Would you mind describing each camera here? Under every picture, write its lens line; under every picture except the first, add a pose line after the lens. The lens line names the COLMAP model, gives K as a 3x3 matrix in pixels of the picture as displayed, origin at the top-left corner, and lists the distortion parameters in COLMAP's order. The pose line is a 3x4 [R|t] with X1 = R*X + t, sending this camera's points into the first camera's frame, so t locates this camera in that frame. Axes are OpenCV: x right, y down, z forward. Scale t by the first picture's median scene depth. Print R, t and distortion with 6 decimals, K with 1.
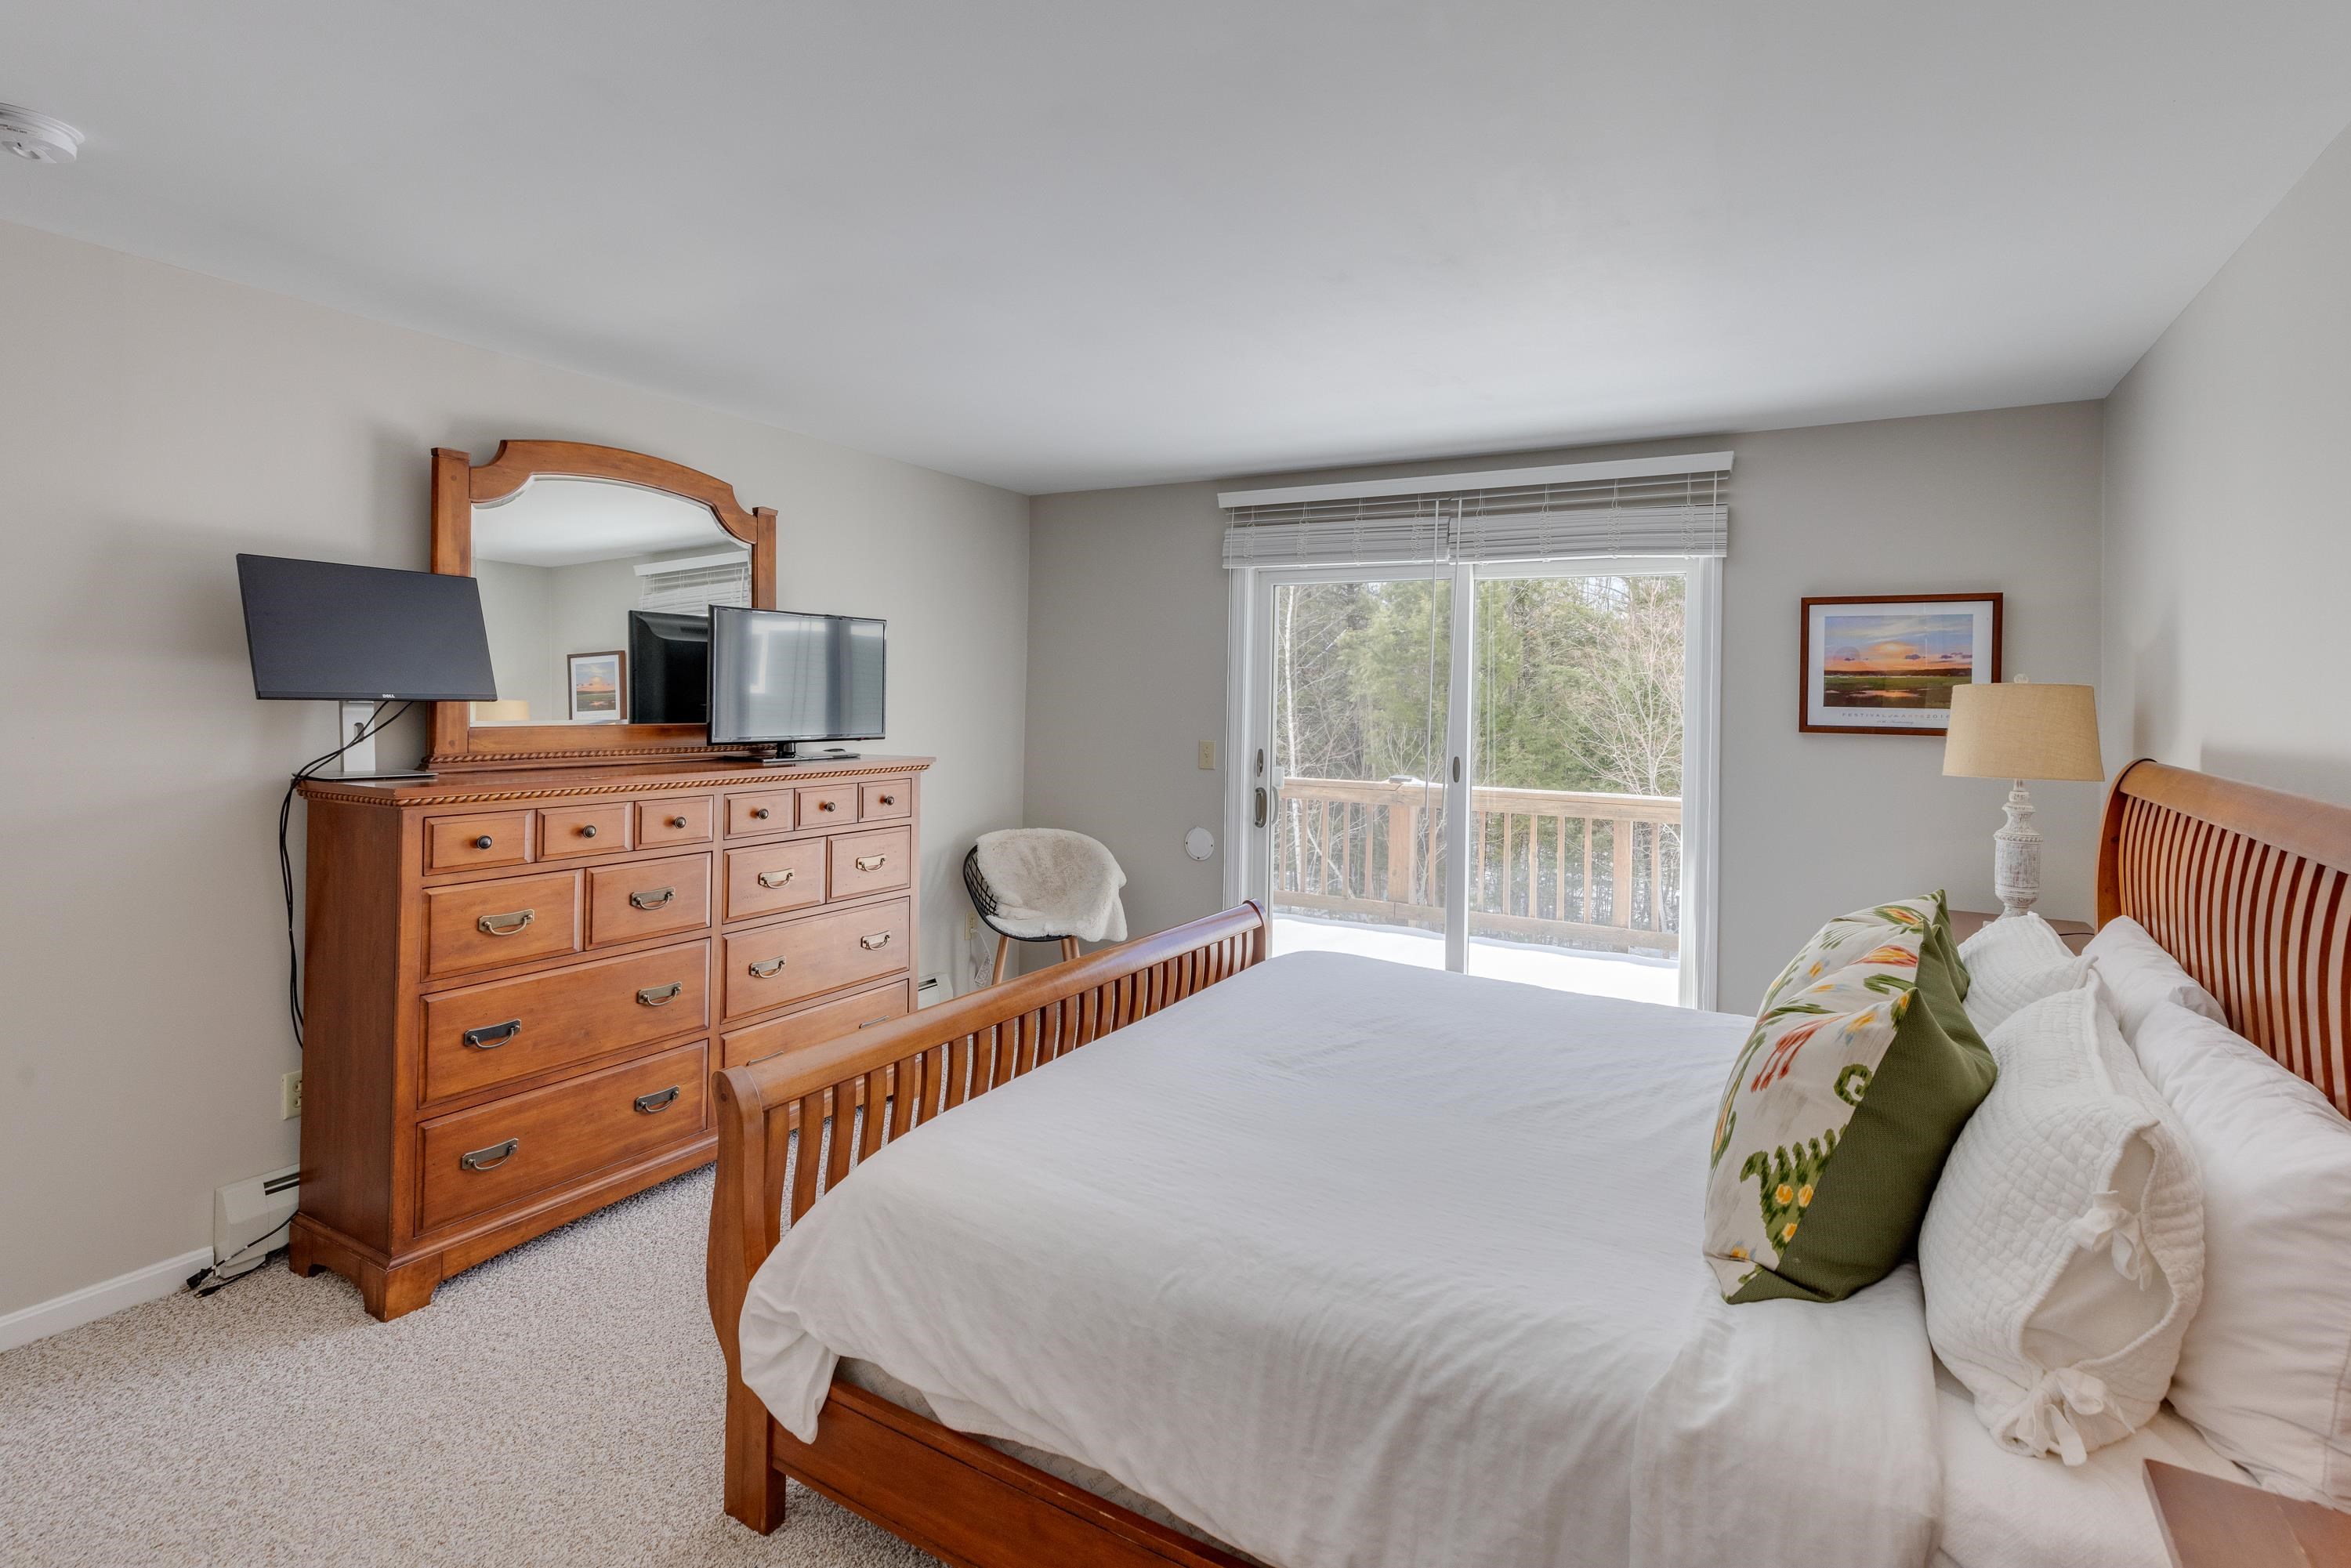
lens RADIAL K [[1115.3, 0, 1198.0], [0, 1115.3, 679.2], [0, 0, 1]] dist [-0.001902, -0.000329]
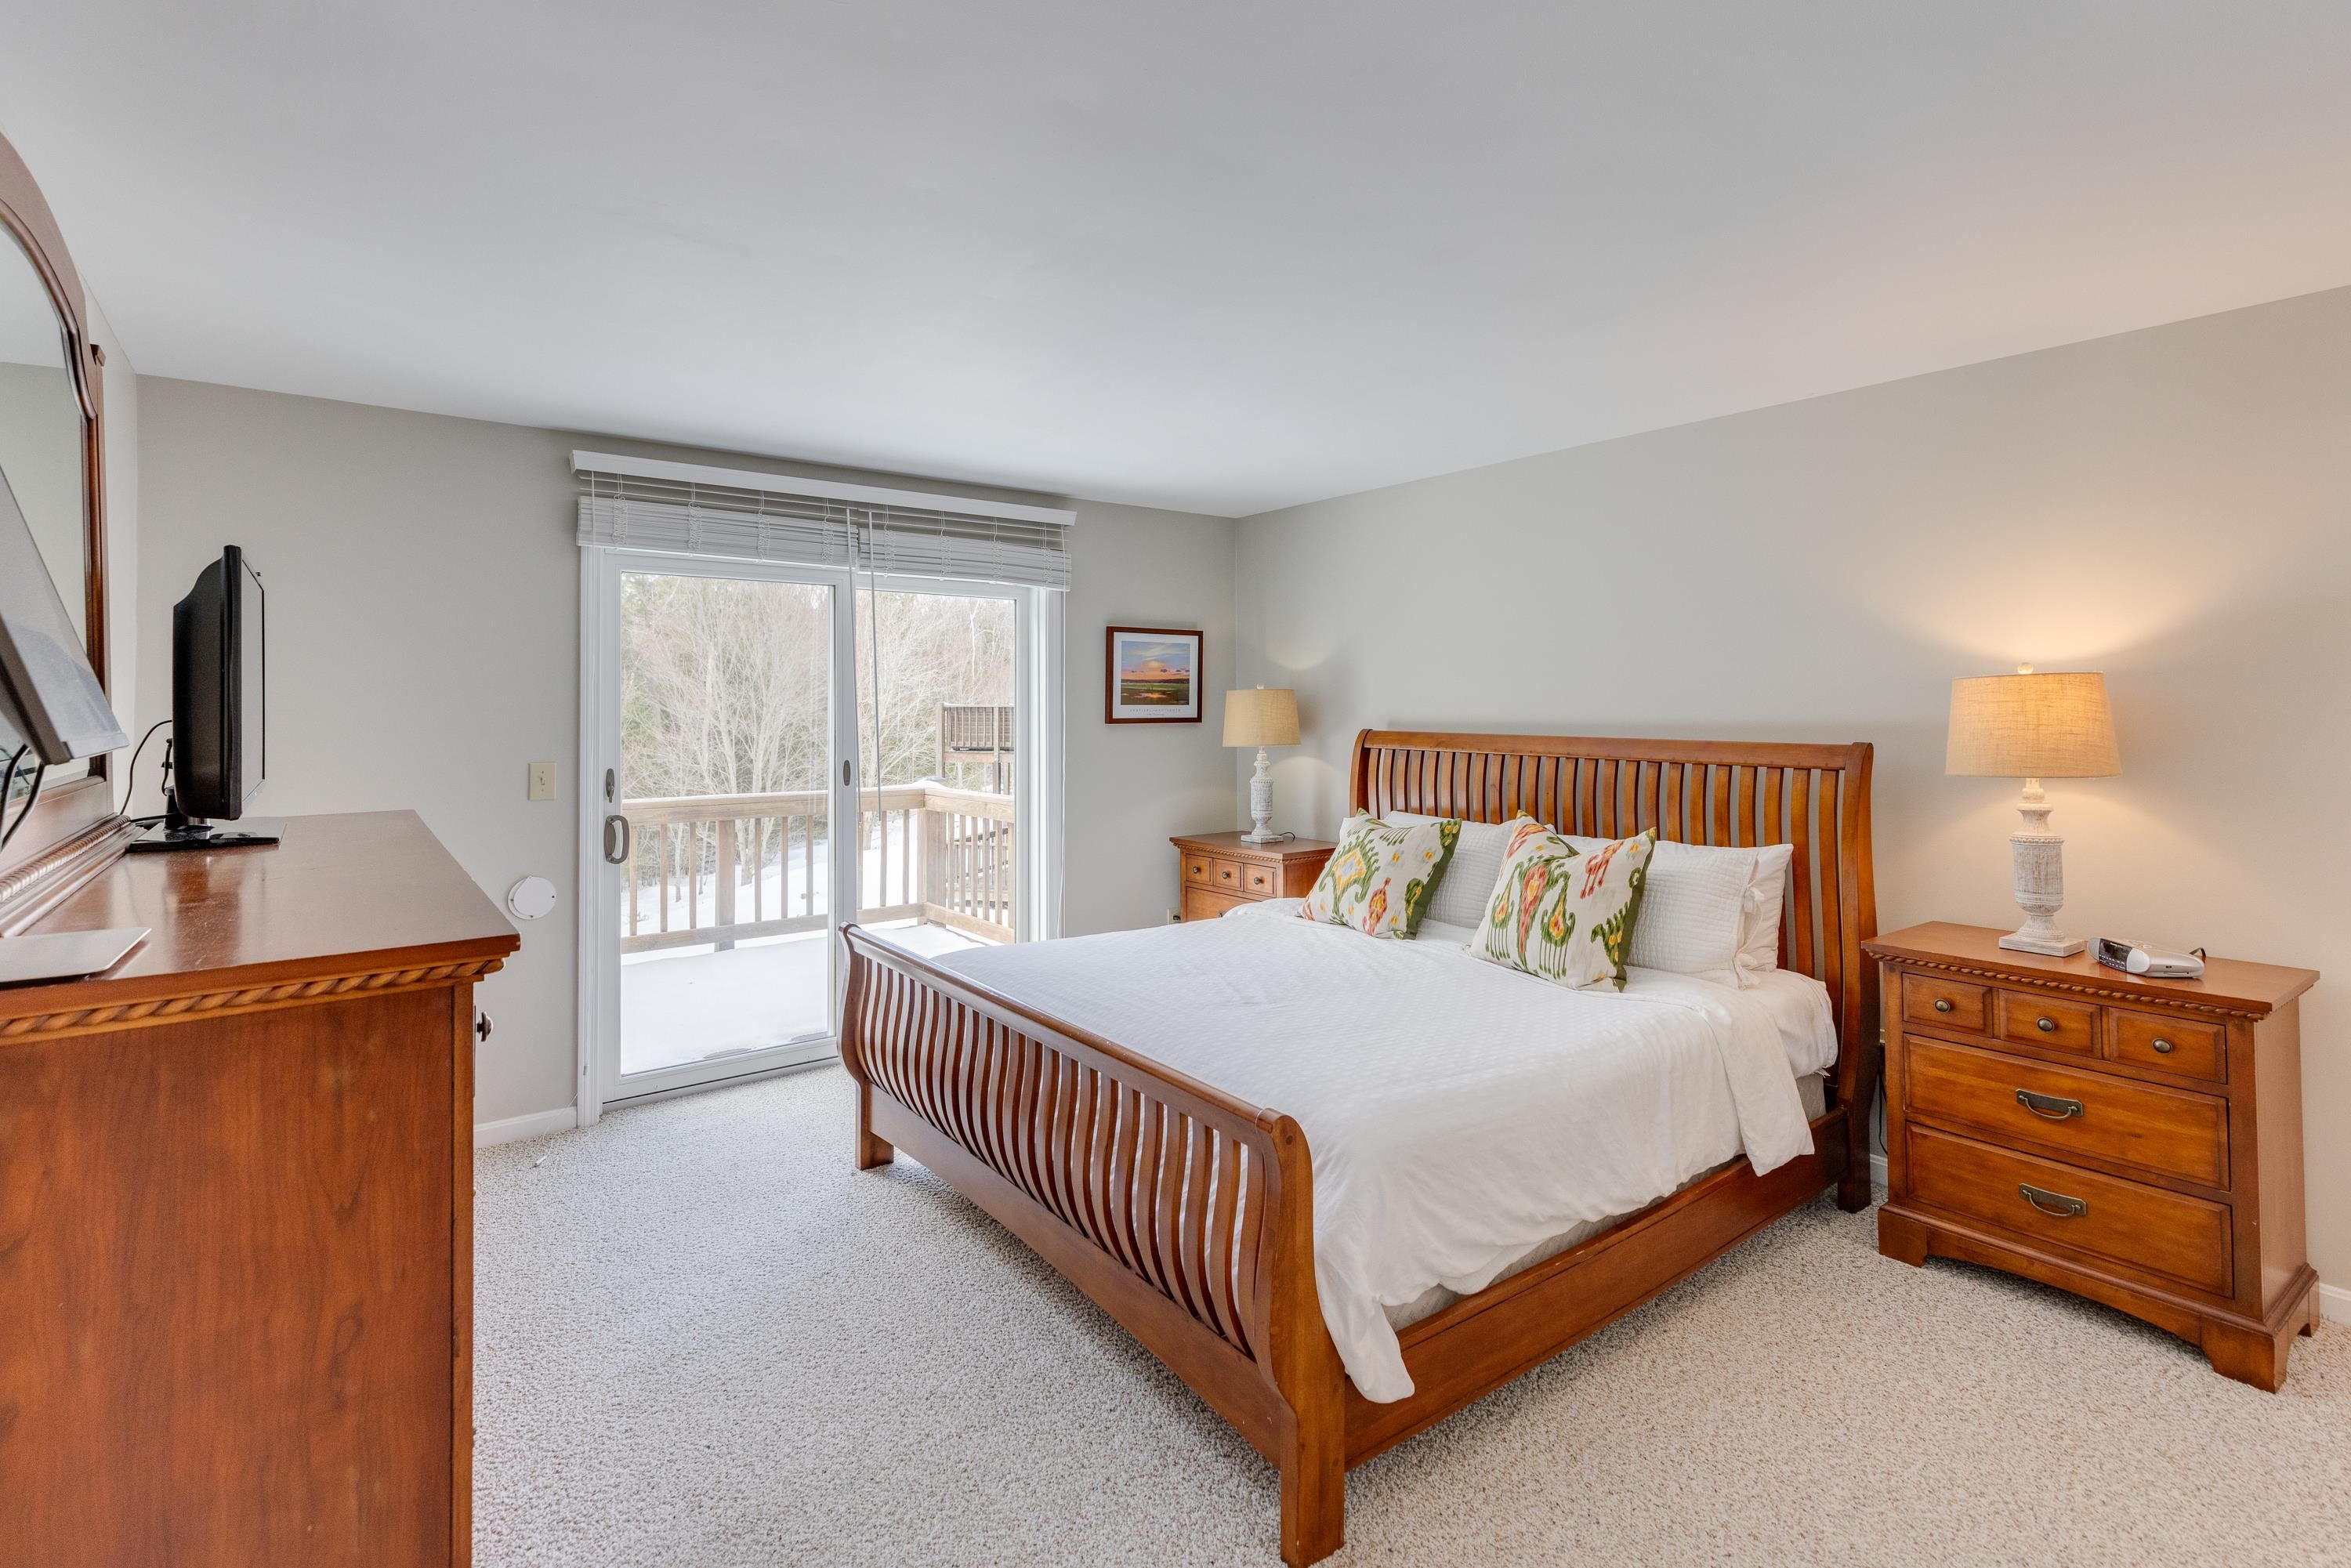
lens RADIAL K [[1105.8, 0, 1169.5], [0, 1105.8, 697.1], [0, 0, 1]] dist [0.000833, 0.000136]
pose [[0.405883, -0.010822, 0.913861, -0.739452], [-0.005096, 0.999888, 0.014105, -0.005754], [-0.913911, -0.010382, 0.405782, 0.406609]]
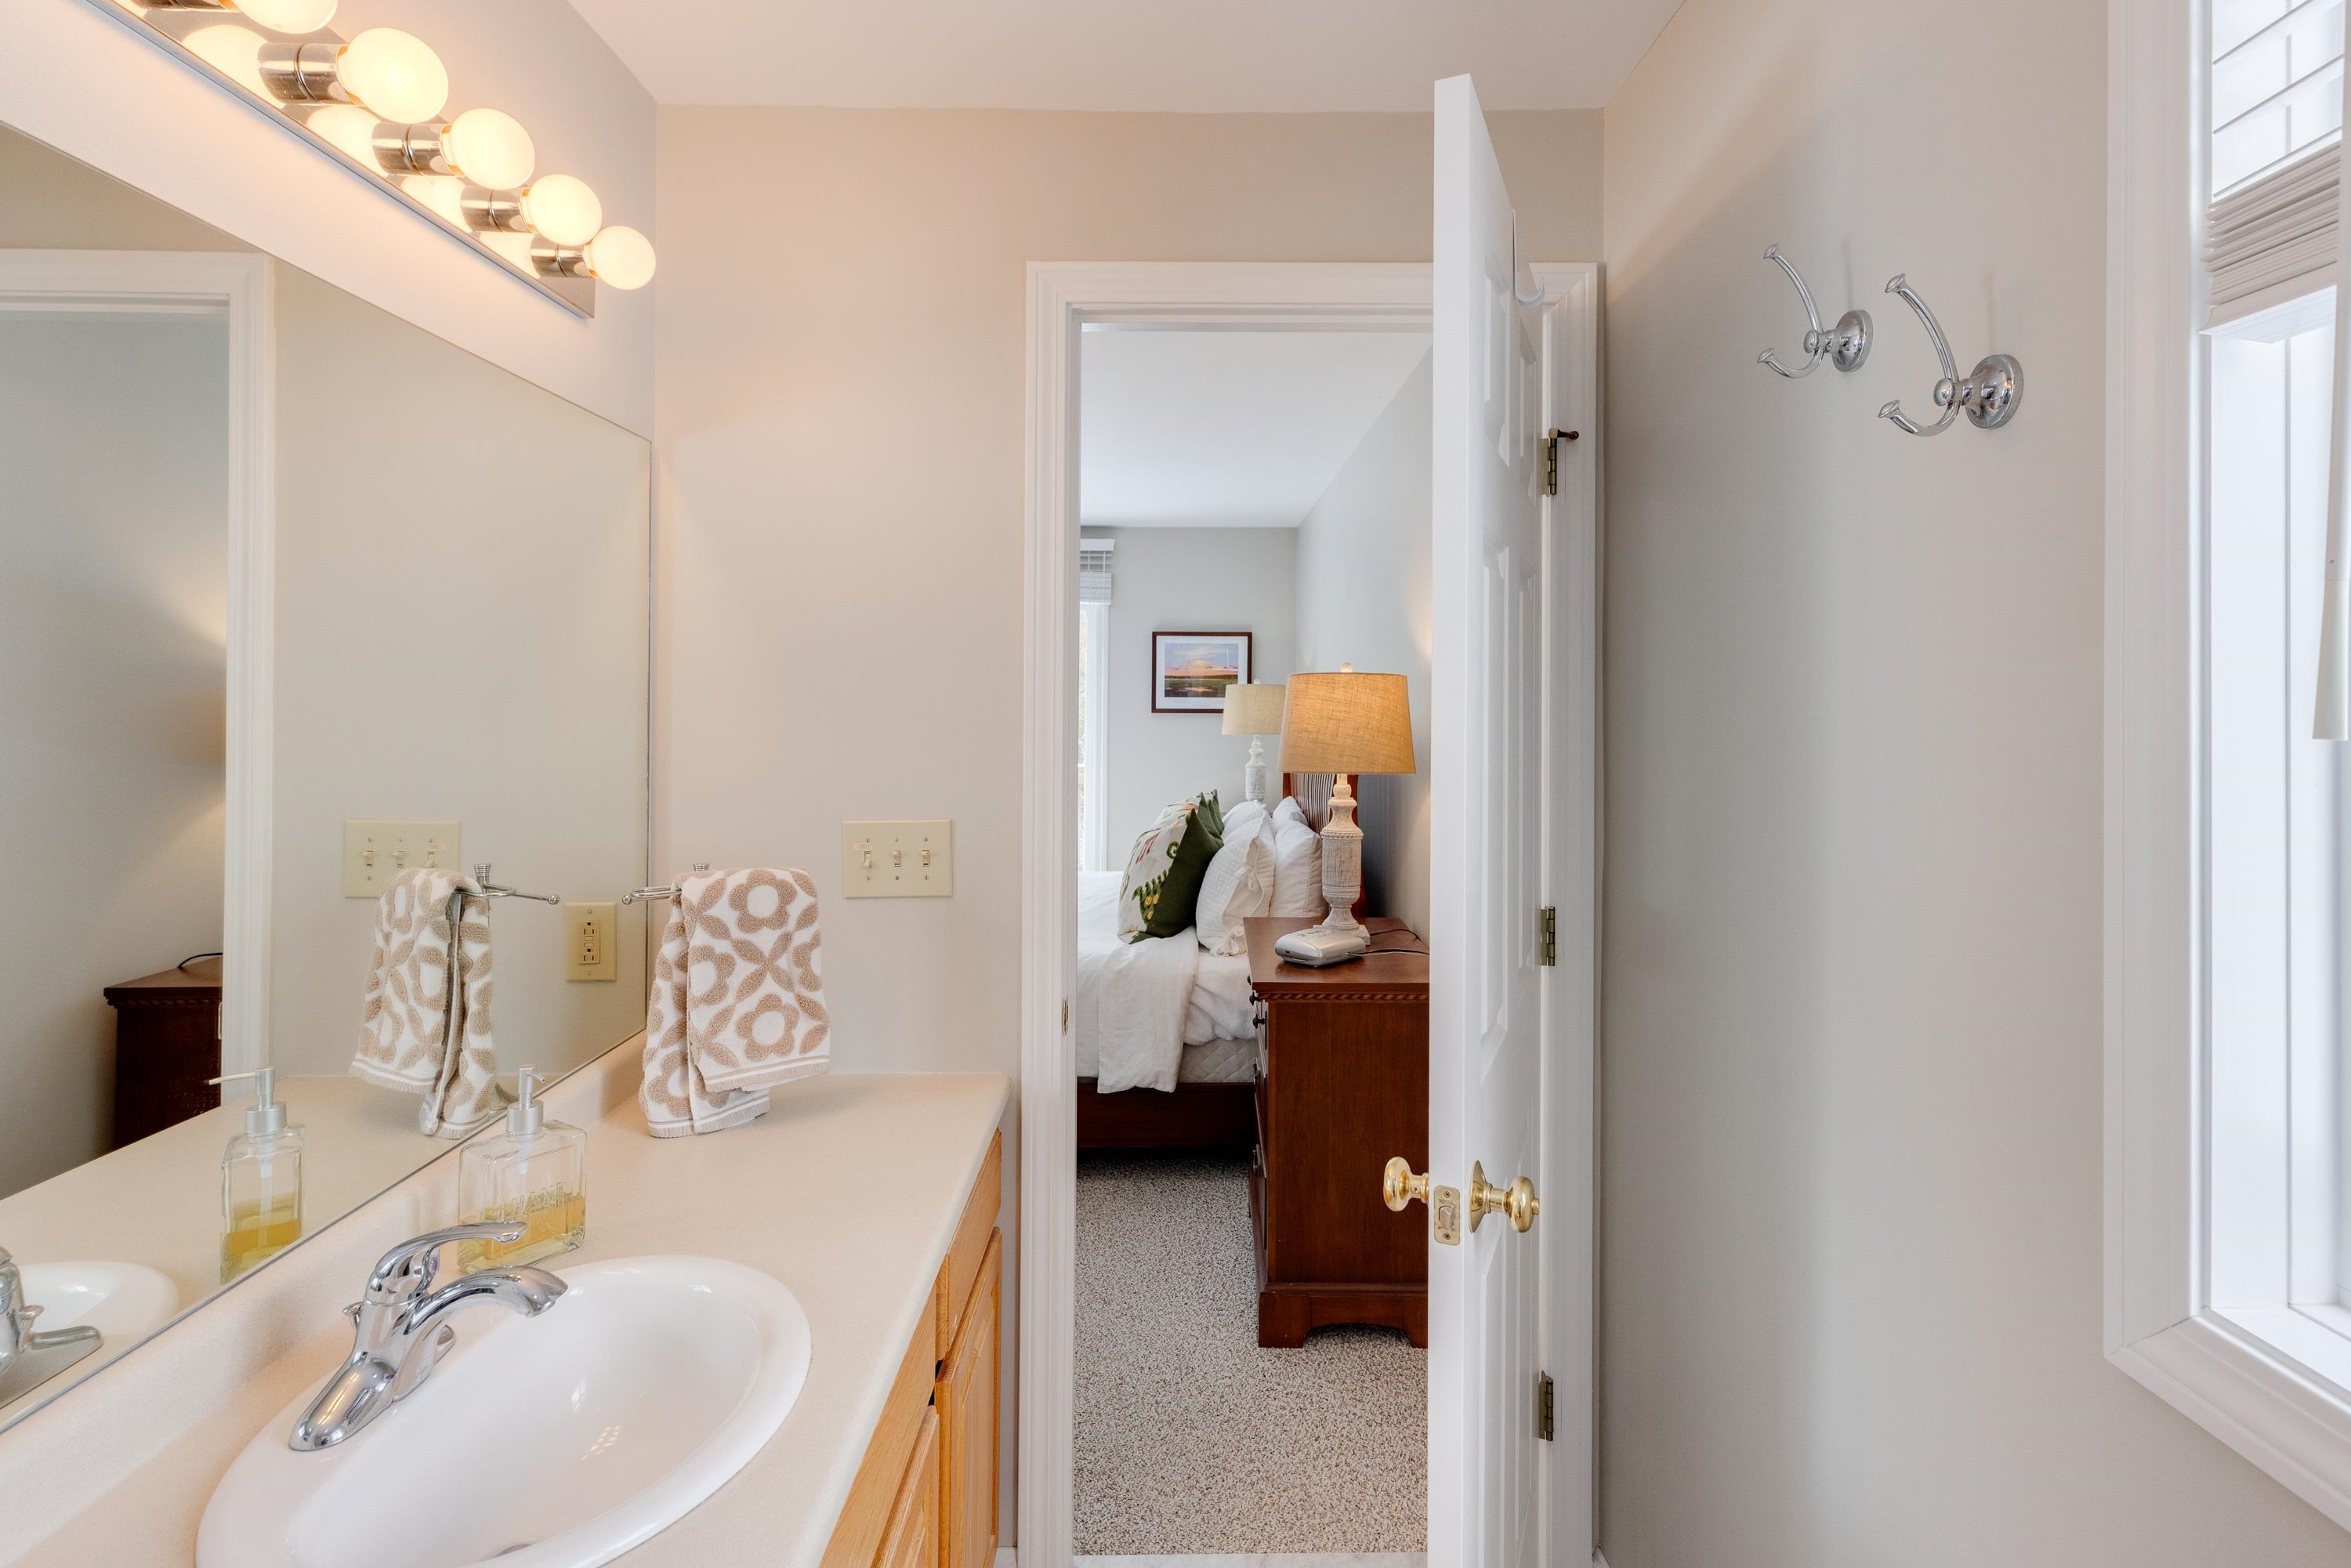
lens RADIAL K [[1122.9, 0, 1177.8], [0, 1122.9, 705.9], [0, 0, 1]] dist [0.002008, 0.000750]
pose [[0.867723, -0.017959, 0.496723, -0.274034], [0.002924, 0.999514, 0.031029, -0.015902], [-0.497039, -0.025472, 0.867354, -0.500346]]
